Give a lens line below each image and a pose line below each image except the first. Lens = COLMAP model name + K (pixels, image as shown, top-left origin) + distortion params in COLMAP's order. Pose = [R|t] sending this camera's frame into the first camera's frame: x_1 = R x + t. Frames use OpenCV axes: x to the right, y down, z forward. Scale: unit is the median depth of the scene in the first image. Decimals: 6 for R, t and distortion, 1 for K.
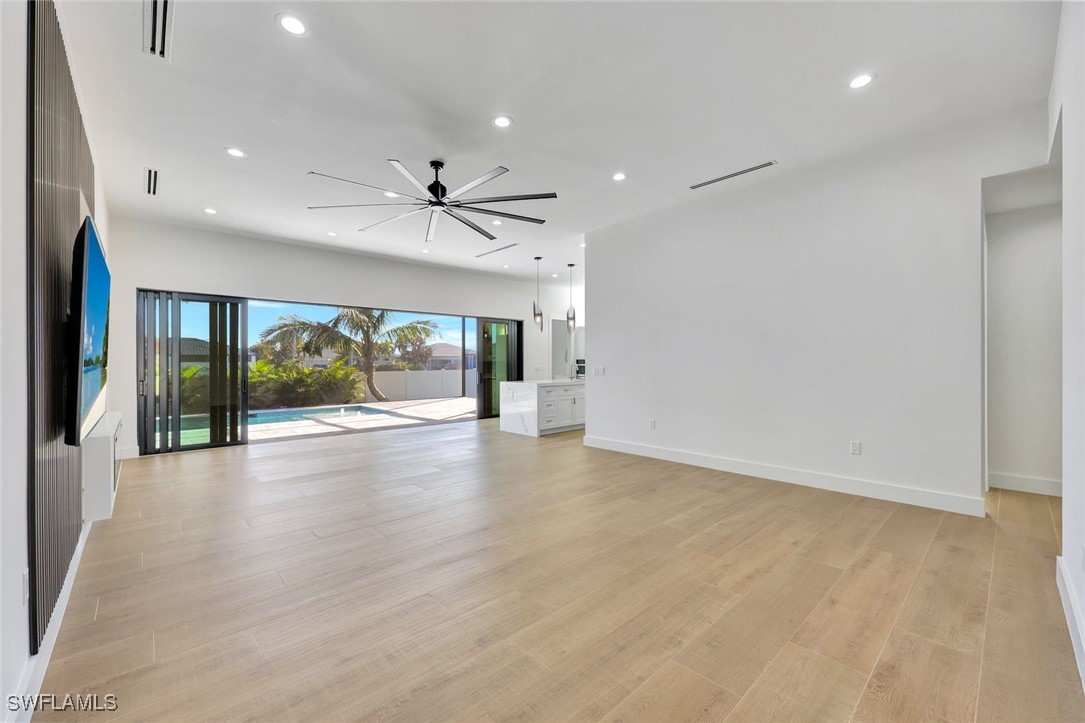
lens RADIAL K [[437.6, 0, 541.7], [0, 437.6, 359.3], [0, 0, 1]] dist [-0.000746, 0.000263]
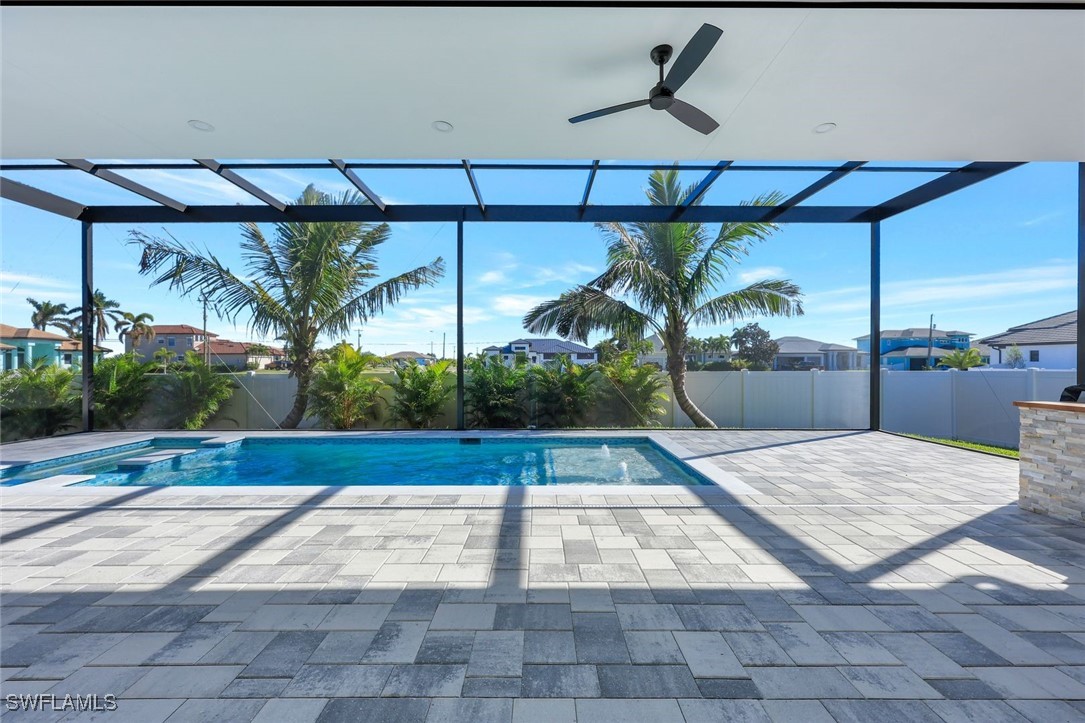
lens RADIAL K [[437.6, 0, 541.7], [0, 437.6, 359.3], [0, 0, 1]] dist [-0.000746, 0.000263]
pose [[0.741333, 0.000941, -0.671137, -0.169741], [0.001750, 0.999993, 0.003336, 0.012289], [0.671135, -0.003647, 0.741326, 0.564983]]
